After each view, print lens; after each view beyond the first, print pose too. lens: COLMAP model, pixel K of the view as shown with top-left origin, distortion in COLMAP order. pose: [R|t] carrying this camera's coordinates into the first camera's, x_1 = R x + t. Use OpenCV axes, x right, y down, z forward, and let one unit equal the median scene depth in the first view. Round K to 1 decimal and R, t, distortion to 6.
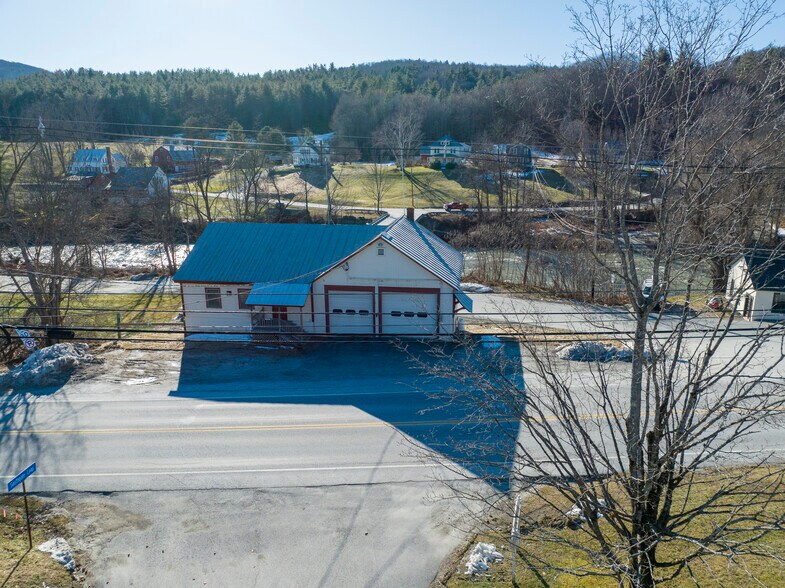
lens RADIAL K [[554.6, 0, 392.8], [0, 554.6, 298.1], [0, 0, 1]] dist [-0.051535, 0.023427]
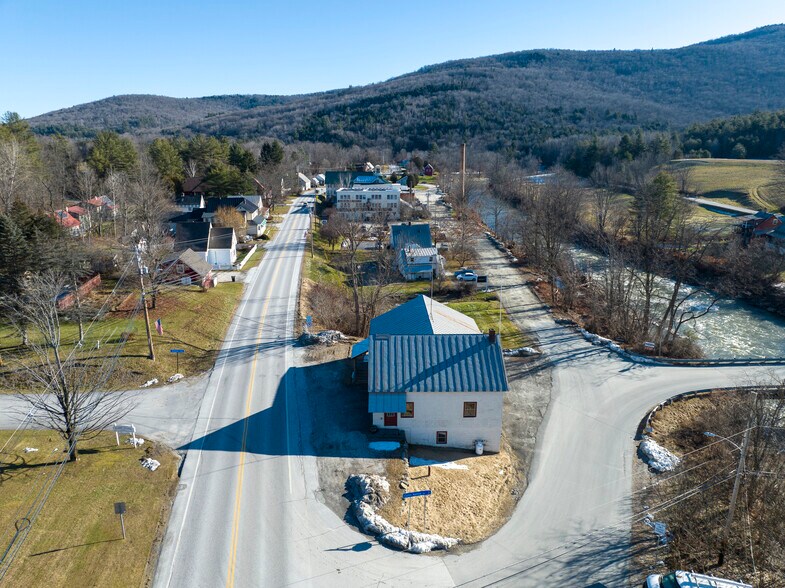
lens RADIAL K [[554.6, 0, 394.0], [0, 554.6, 293.4], [0, 0, 1]] dist [-0.051535, 0.023427]
pose [[0.170228, 0.257633, -0.951130, 0.259495], [-0.262177, 0.942269, 0.208310, -0.103045], [0.949887, 0.213904, 0.227945, 0.137593]]
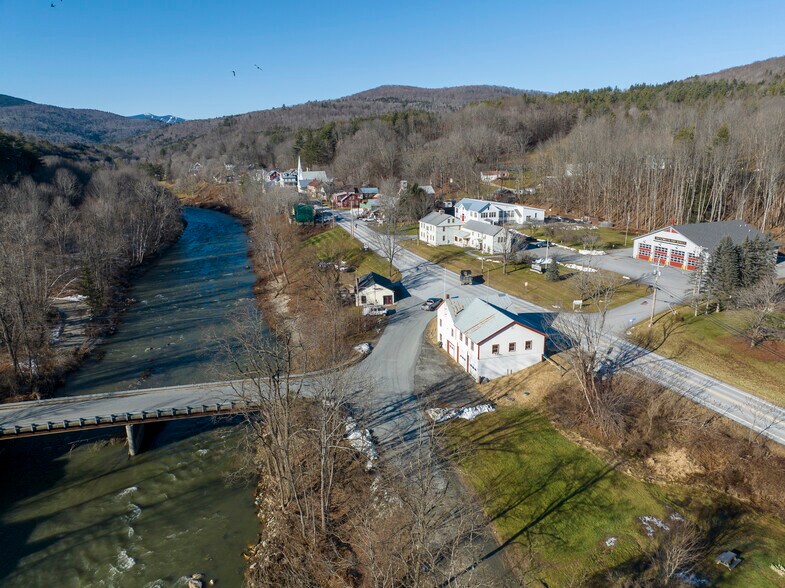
lens RADIAL K [[554.6, 0, 394.1], [0, 554.6, 290.3], [0, 0, 1]] dist [-0.051535, 0.023427]
pose [[-0.401565, -0.220934, 0.888782, -0.449866], [0.257770, 0.903966, 0.341173, -0.242278], [-0.878806, 0.366105, -0.306052, 0.461470]]
